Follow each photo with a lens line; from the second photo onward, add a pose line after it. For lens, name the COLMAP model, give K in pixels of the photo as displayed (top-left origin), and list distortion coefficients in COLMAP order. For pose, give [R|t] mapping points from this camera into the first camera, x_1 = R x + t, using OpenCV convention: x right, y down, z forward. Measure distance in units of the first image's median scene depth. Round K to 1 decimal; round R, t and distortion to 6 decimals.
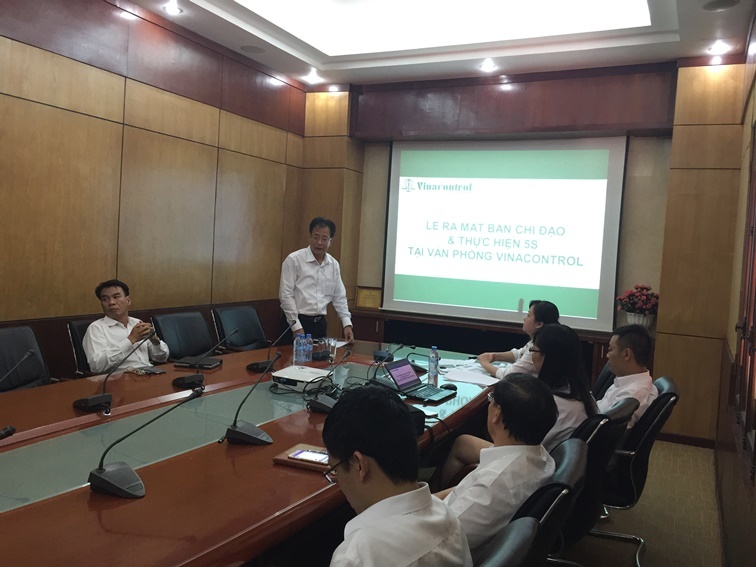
lens RADIAL K [[636.8, 0, 379.1], [0, 636.8, 278.0], [0, 0, 1]] dist [0.053135, -0.081054]
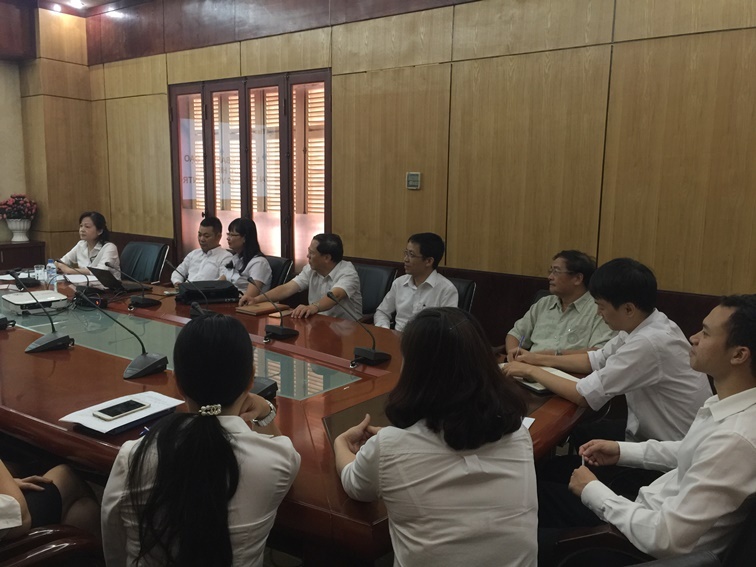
lens RADIAL K [[636.8, 0, 379.8], [0, 636.8, 287.8], [0, 0, 1]] dist [0.053135, -0.081054]
pose [[0.174152, -0.207204, 0.962672, -0.629620], [0.033305, 0.978291, 0.204541, -0.038814], [-0.984155, -0.003559, 0.177272, 0.156839]]
